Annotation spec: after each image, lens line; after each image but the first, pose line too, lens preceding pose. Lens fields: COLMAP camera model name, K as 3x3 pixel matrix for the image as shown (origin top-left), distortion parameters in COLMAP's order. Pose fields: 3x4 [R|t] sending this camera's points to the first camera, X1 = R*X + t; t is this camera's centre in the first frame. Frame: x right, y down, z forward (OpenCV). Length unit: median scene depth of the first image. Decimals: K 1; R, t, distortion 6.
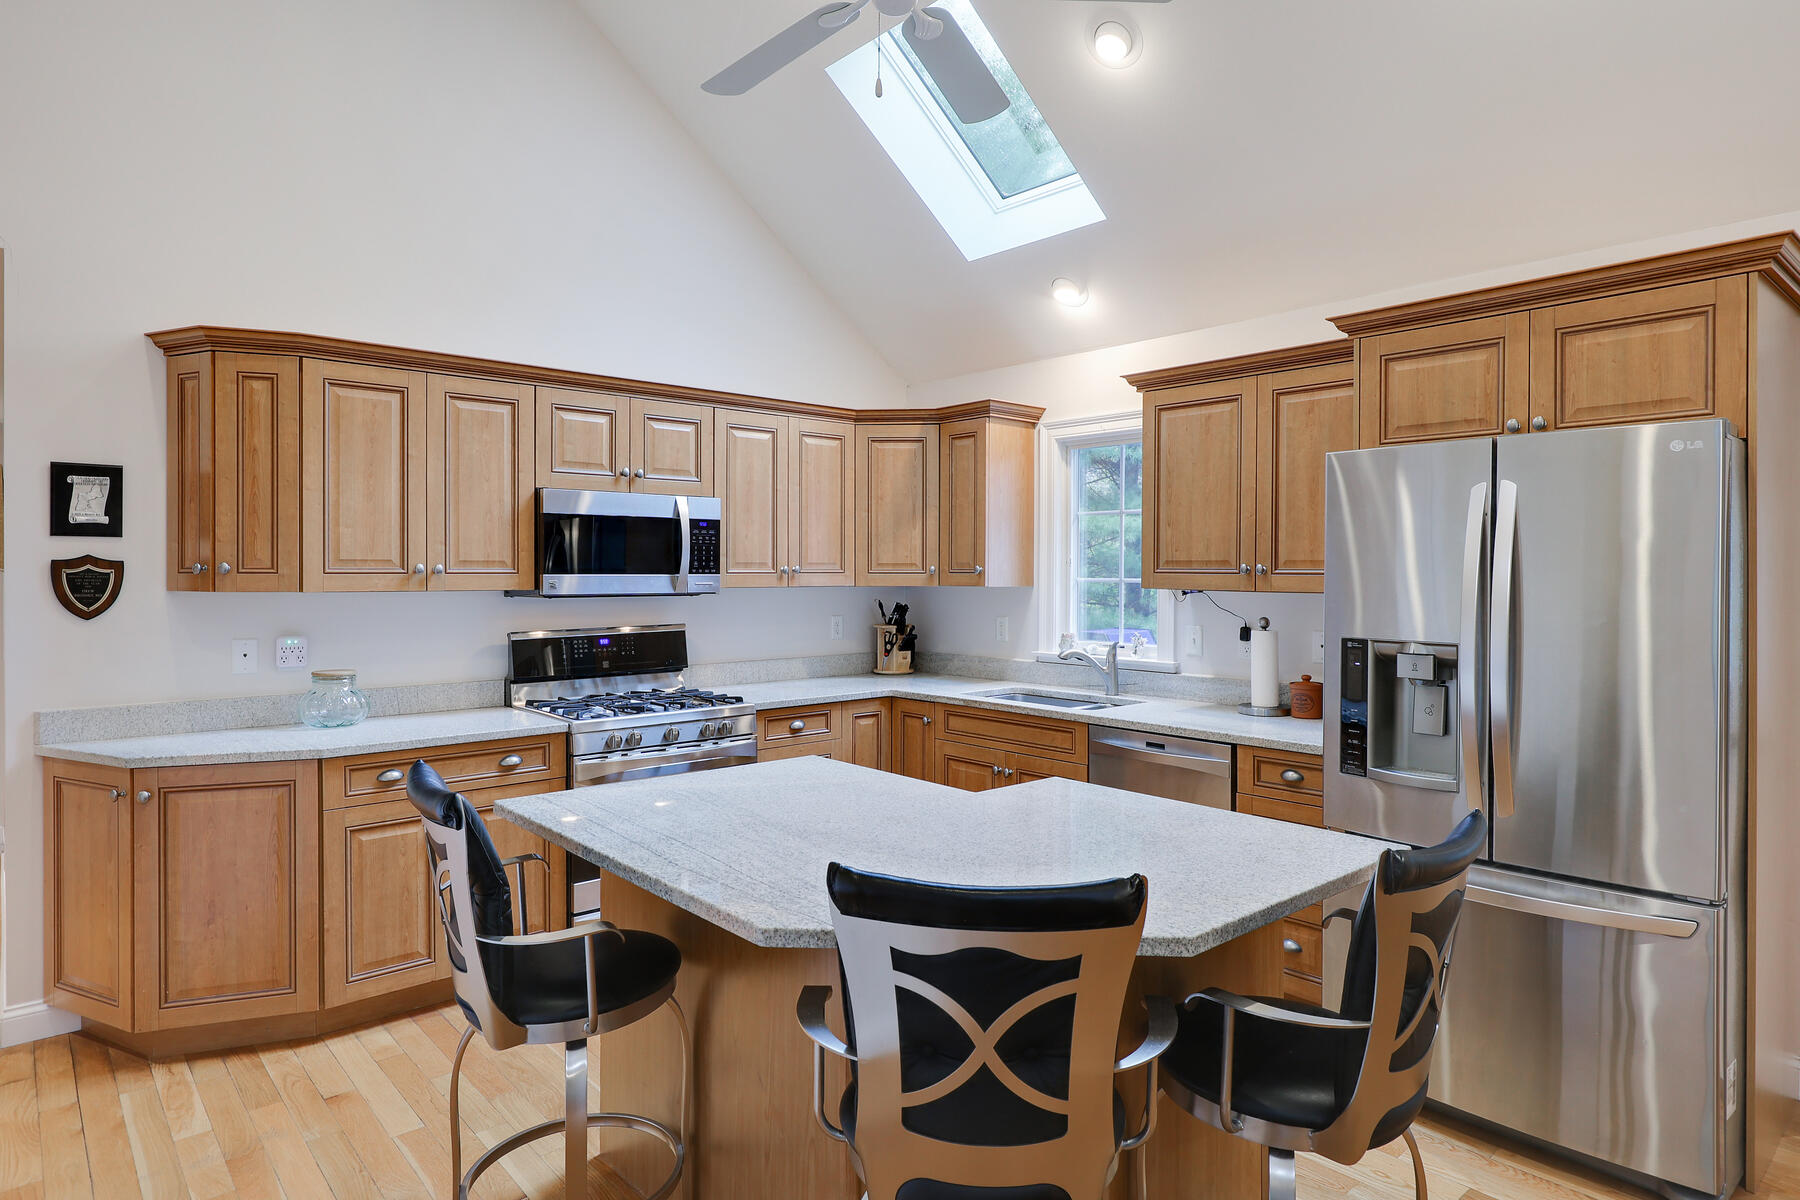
lens RADIAL K [[1003.0, 0, 894.5], [0, 1003.0, 578.1], [0, 0, 1]] dist [0.001370, 0.000035]
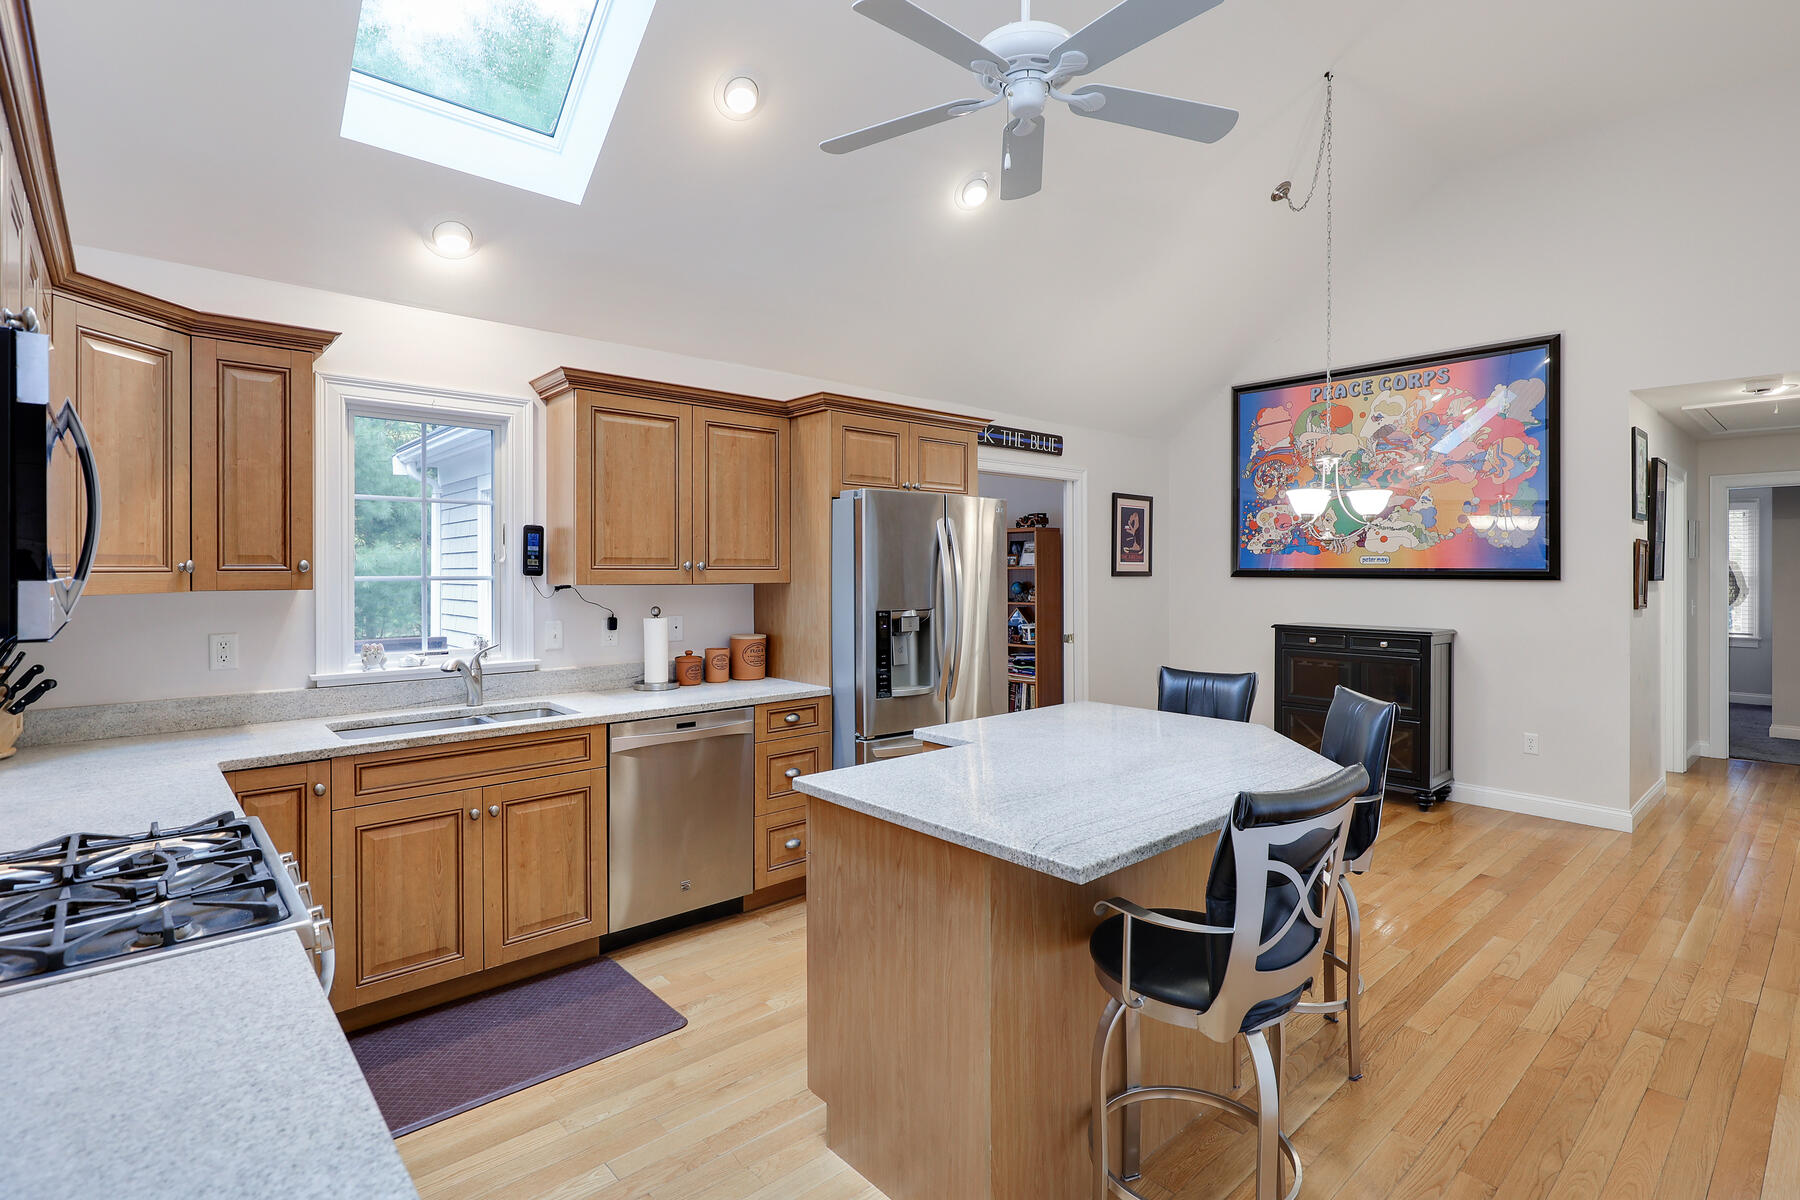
lens RADIAL K [[873.9, 0, 905.2], [0, 873.9, 570.4], [0, 0, 1]] dist [-0.001411, 0.000013]
pose [[-0.006899, -0.003588, 0.999970, -0.675199], [0.008280, 0.999959, 0.003645, -0.004788], [-0.999942, 0.008305, -0.006869, 0.733492]]
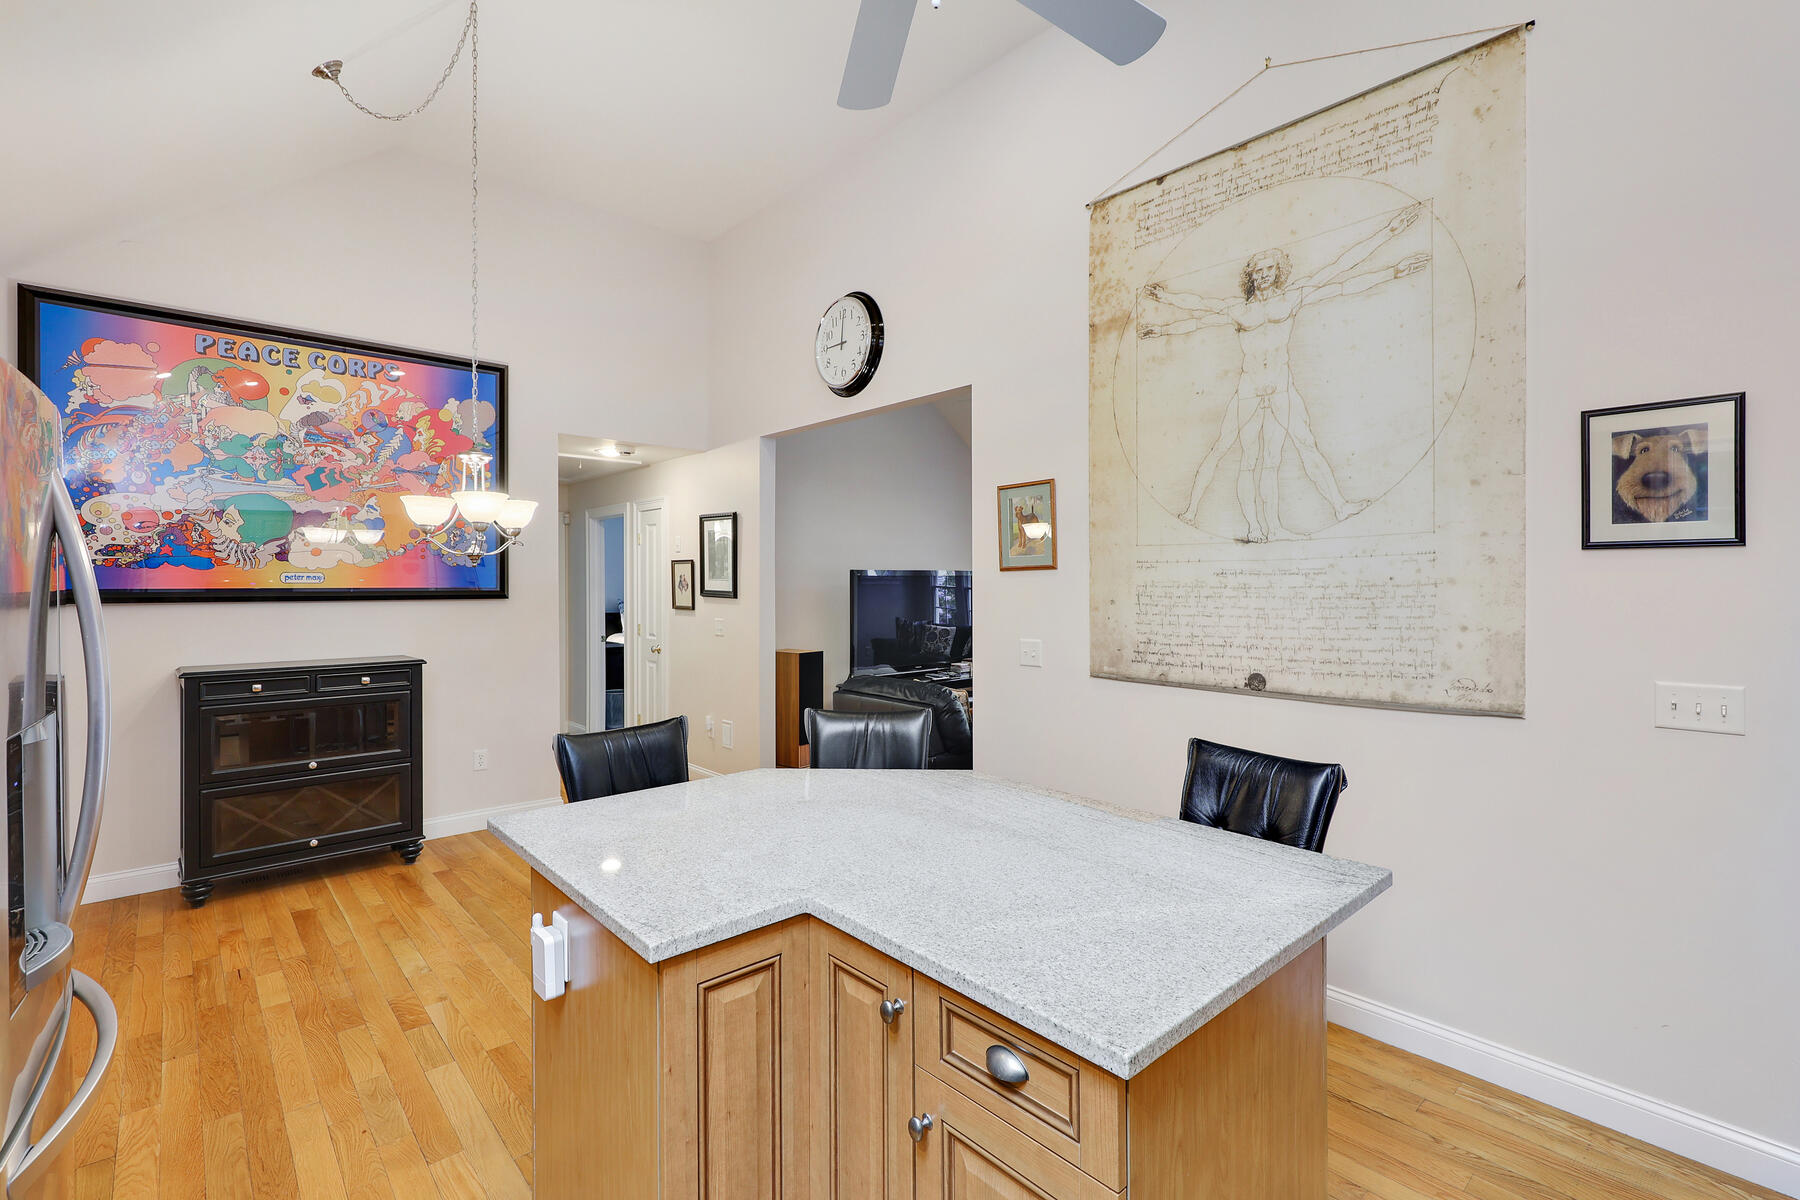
lens RADIAL K [[820.4, 0, 939.4], [0, 820.4, 584.1], [0, 0, 1]] dist [-0.002225, -0.000586]
pose [[-0.999366, -0.000445, -0.035602, 0.039597], [-0.000882, 0.999925, 0.012242, -0.017376], [0.035594, 0.012265, -0.999291, 1.092657]]
